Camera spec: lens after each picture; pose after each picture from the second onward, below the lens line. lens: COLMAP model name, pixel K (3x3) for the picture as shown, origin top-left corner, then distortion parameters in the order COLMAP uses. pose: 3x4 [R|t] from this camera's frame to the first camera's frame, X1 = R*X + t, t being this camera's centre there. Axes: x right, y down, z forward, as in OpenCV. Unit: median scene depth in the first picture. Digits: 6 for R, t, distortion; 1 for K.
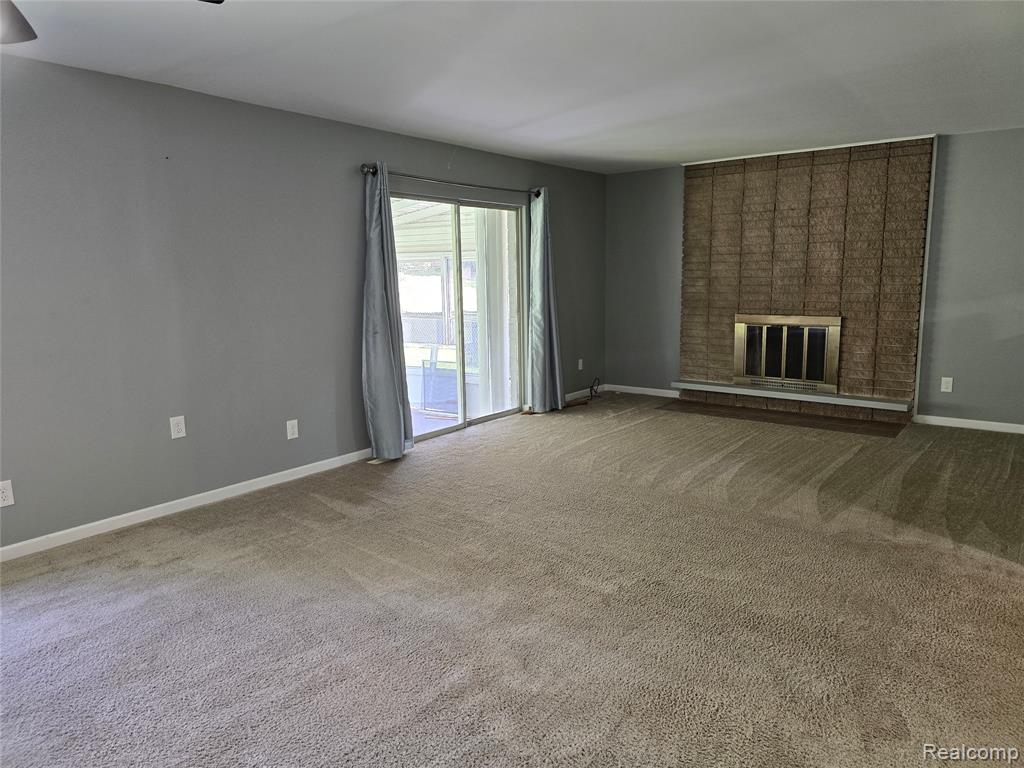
lens RADIAL K [[685.9, 0, 517.7], [0, 685.9, 377.7], [0, 0, 1]] dist [0.068548, -0.067247]
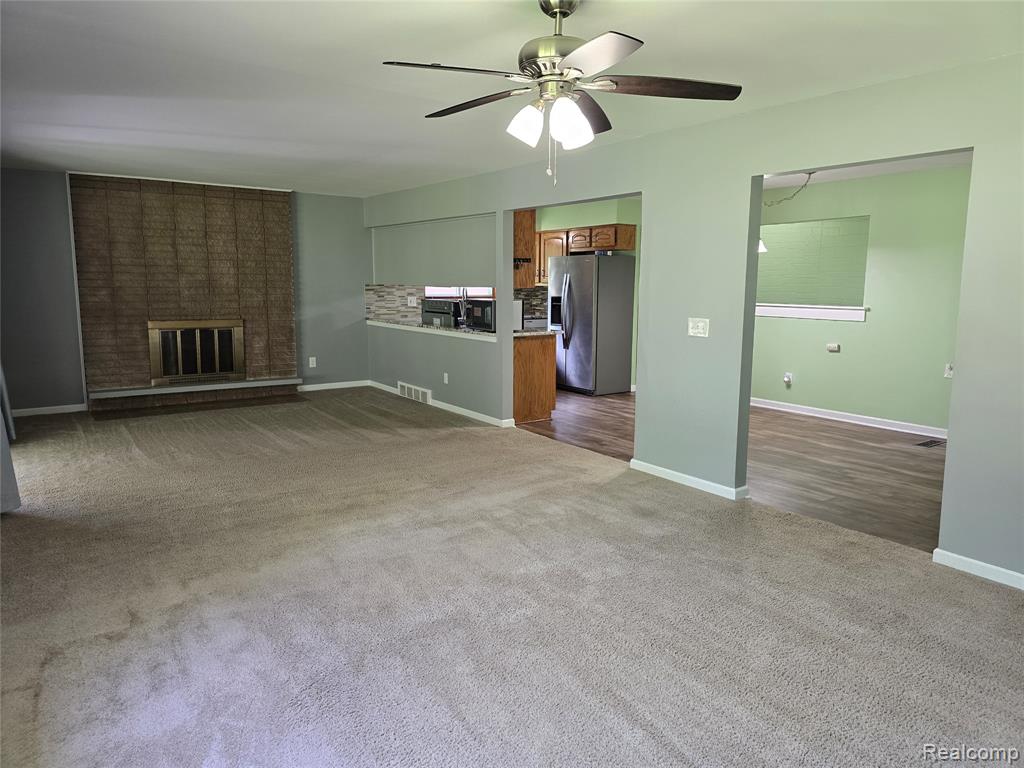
lens RADIAL K [[685.9, 0, 517.7], [0, 685.9, 377.7], [0, 0, 1]] dist [0.068548, -0.067247]
pose [[0.294490, -0.118680, 0.948257, -0.580912], [0.134641, 0.987514, 0.081780, -0.016698], [-0.946122, 0.103591, 0.306792, 0.134390]]
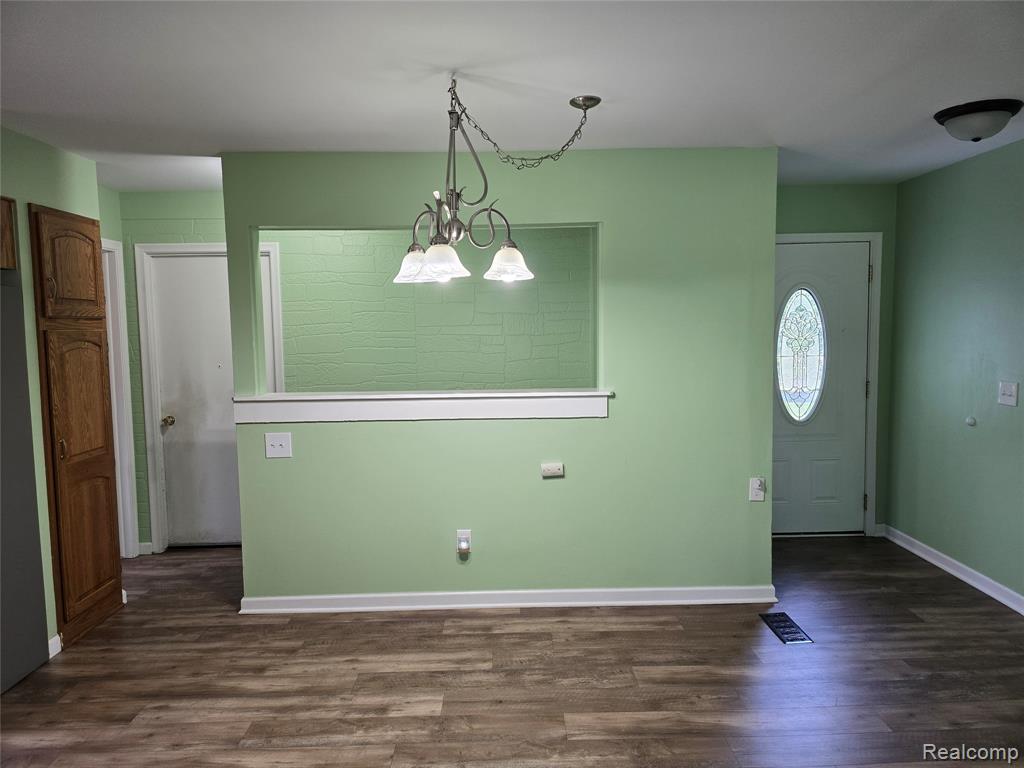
lens RADIAL K [[685.9, 0, 517.7], [0, 685.9, 377.7], [0, 0, 1]] dist [0.068548, -0.067247]
pose [[-0.635659, -0.026529, 0.771514, 0.179152], [0.142429, 0.978221, 0.150986, -0.070936], [-0.758717, 0.205862, -0.618037, 0.347826]]
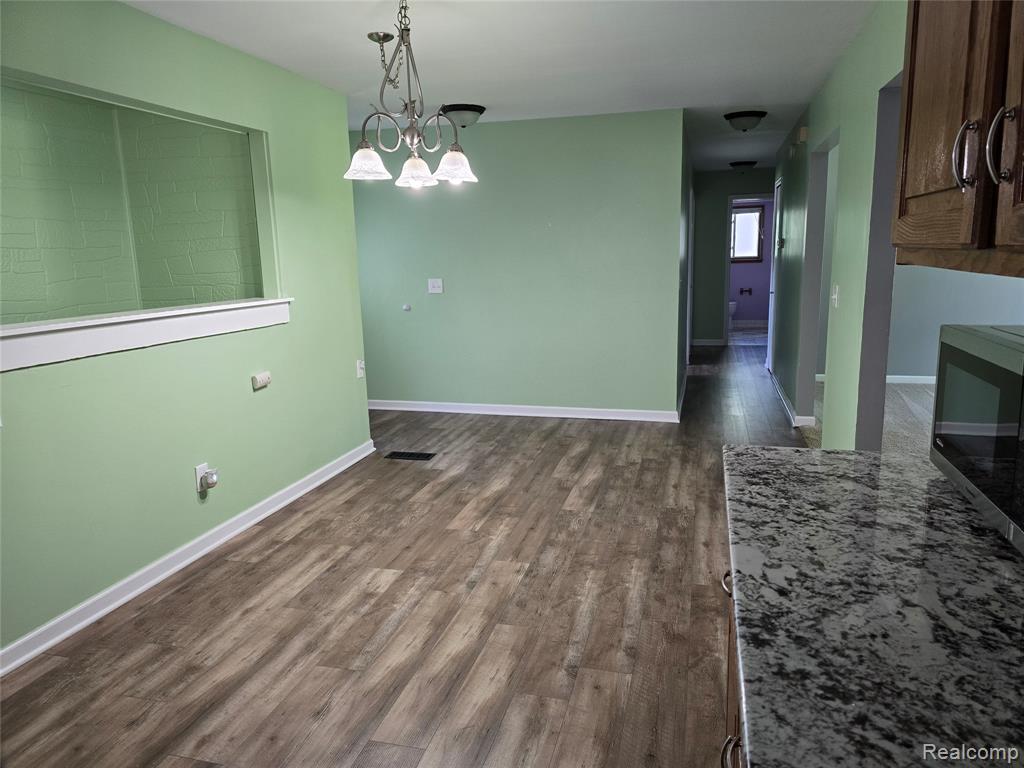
lens RADIAL K [[674.5, 0, 539.1], [0, 674.5, 378.0], [0, 0, 1]] dist [-0.004608, -0.002414]
pose [[-0.907739, 0.111594, -0.404421, 0.608148], [-0.027565, 0.946027, 0.322913, -0.094690], [0.418628, 0.304268, -0.855670, 0.560911]]
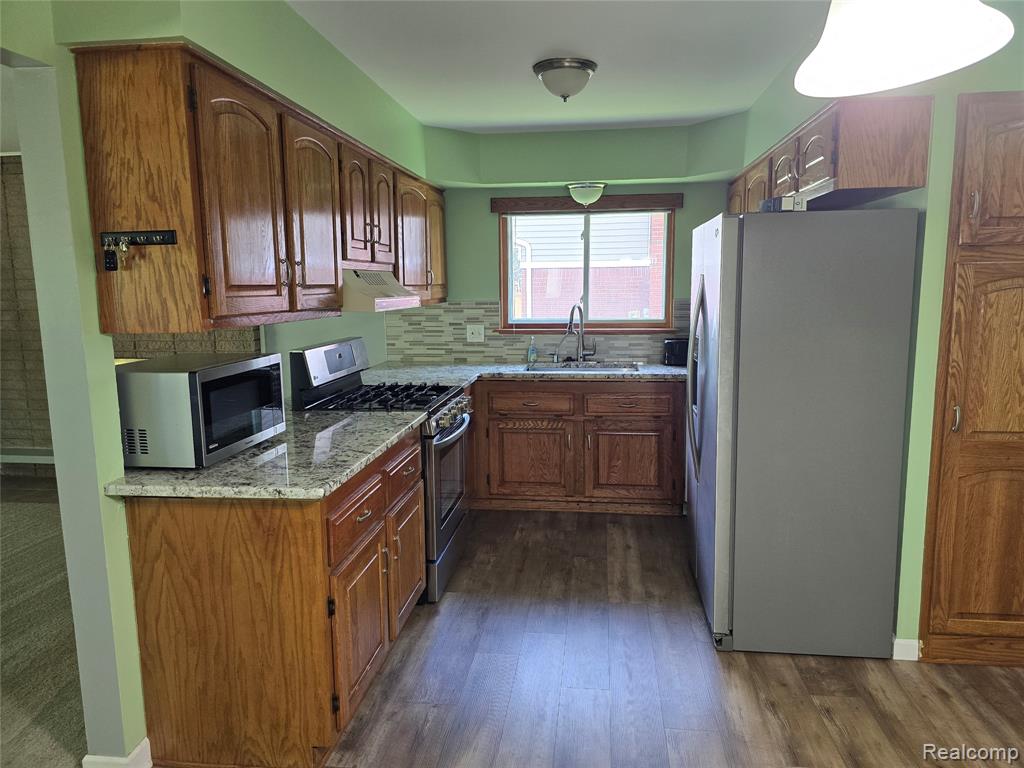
lens RADIAL K [[685.9, 0, 517.7], [0, 685.9, 377.7], [0, 0, 1]] dist [0.068548, -0.067247]
pose [[0.855619, -0.065563, 0.513437, 0.371369], [0.077036, 0.997028, -0.001062, -0.032437], [-0.511841, 0.040462, 0.858127, 0.089688]]
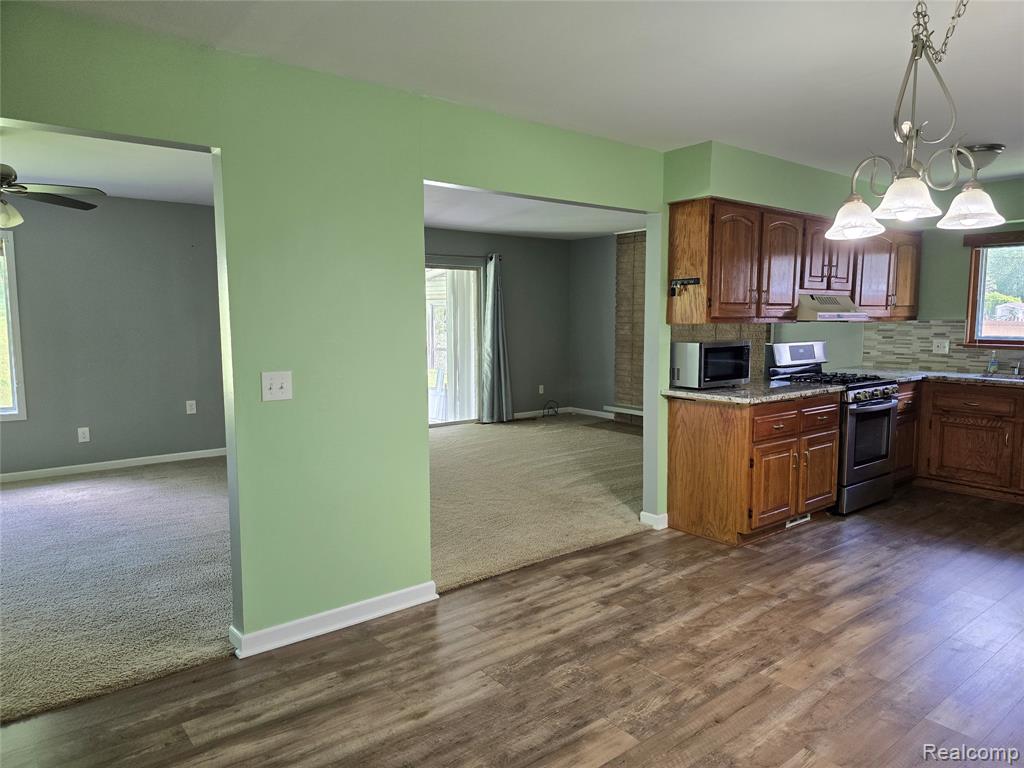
lens RADIAL K [[671.3, 0, 512.0], [0, 671.3, 384.0], [0, 0, 1]] dist [0.002559, -0.020108]
pose [[0.969892, 0.035941, -0.240869, 0.386798], [-0.047396, 0.997996, -0.041930, 0.028443], [0.238879, 0.052084, 0.969651, -0.236104]]
